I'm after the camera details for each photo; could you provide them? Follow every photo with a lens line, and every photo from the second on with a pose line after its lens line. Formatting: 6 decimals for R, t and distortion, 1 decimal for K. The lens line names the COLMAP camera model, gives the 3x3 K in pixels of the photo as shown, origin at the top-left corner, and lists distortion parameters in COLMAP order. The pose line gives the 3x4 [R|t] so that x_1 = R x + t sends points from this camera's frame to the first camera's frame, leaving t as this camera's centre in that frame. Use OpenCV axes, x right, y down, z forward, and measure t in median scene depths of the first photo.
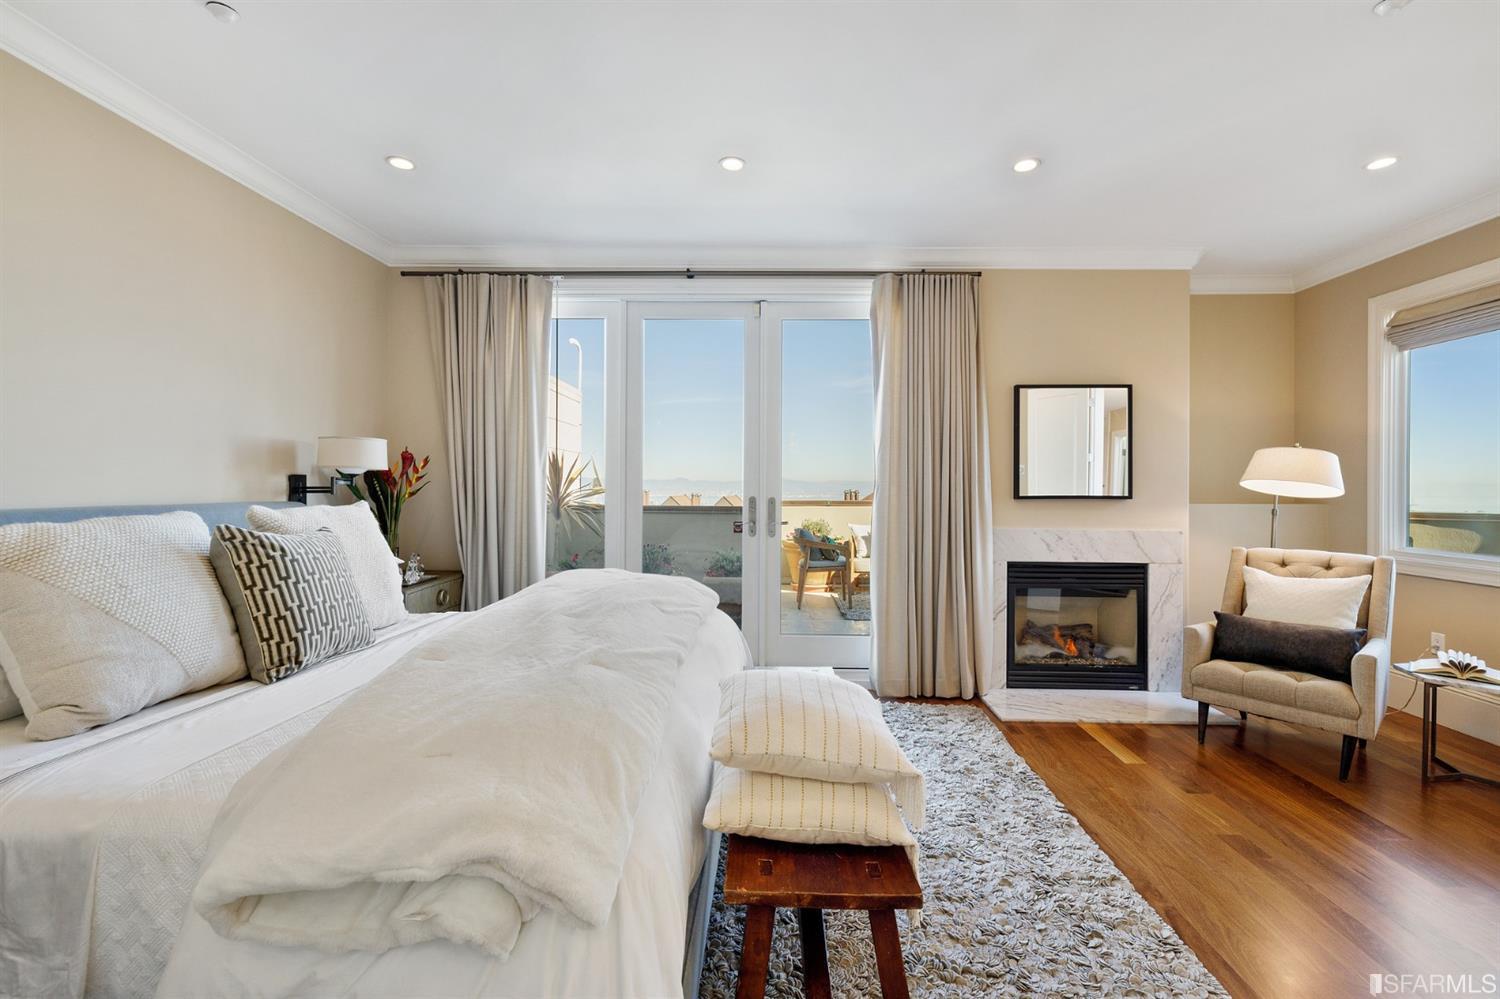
lens RADIAL K [[636.7, 0, 747.6], [0, 636.7, 486.8], [0, 0, 1]] dist [0.001832, 0.000450]
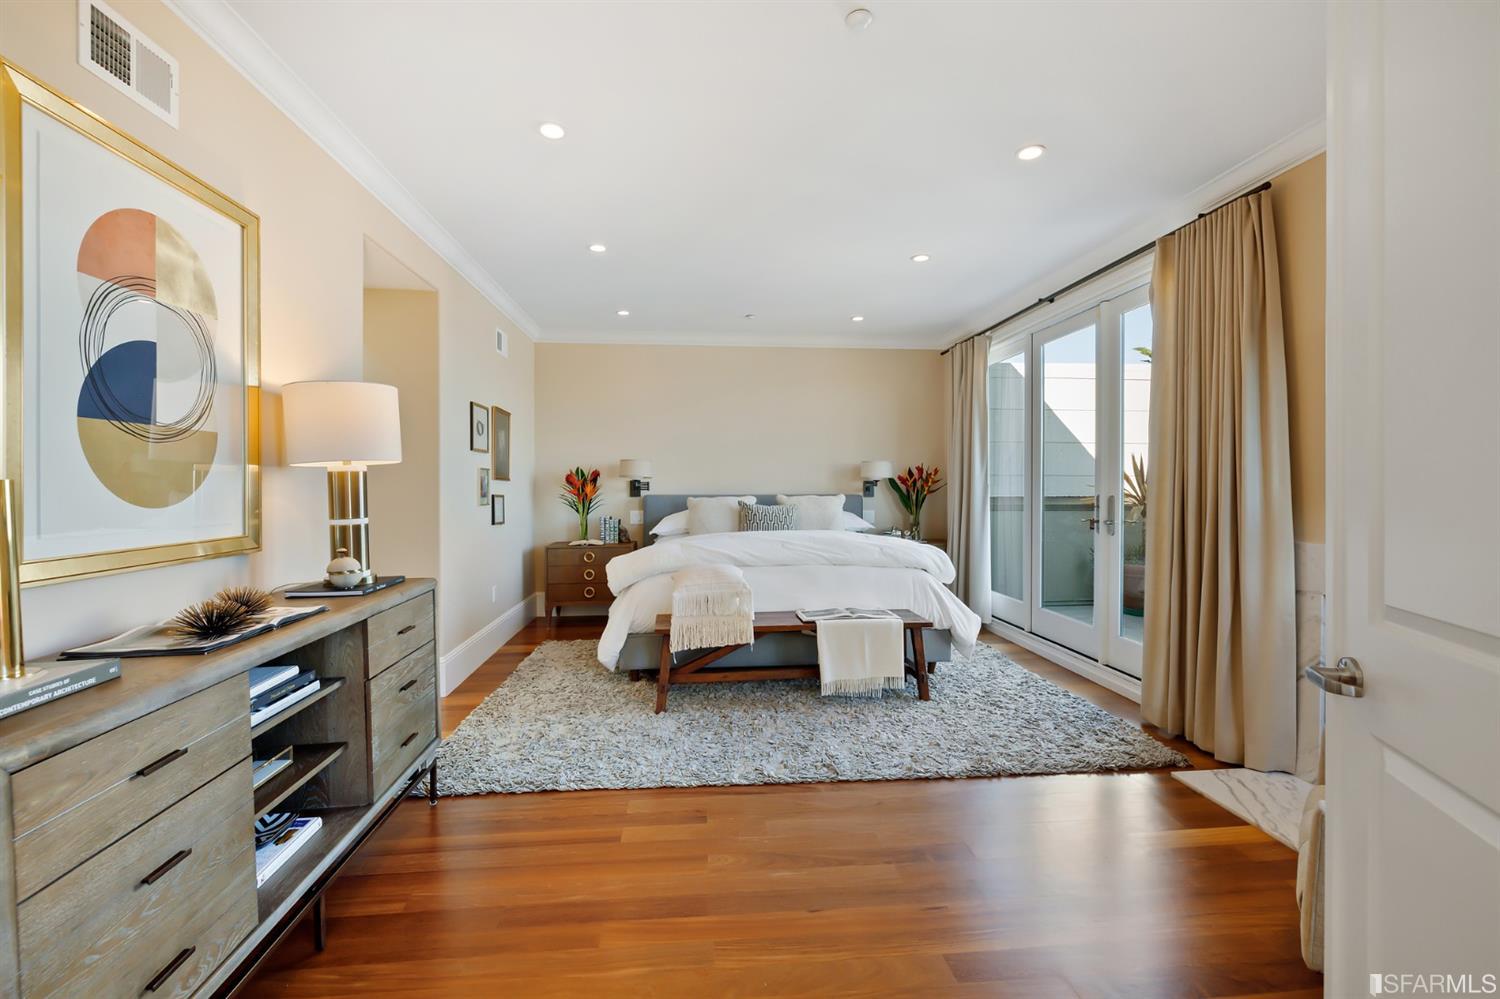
lens RADIAL K [[636.7, 0, 747.6], [0, 636.7, 486.8], [0, 0, 1]] dist [0.001832, 0.000450]
pose [[0.129657, -0.002433, -0.991556, 0.998473], [0.000501, 0.999997, -0.002389, 0.005728], [0.991559, -0.000187, 0.129658, 0.327951]]
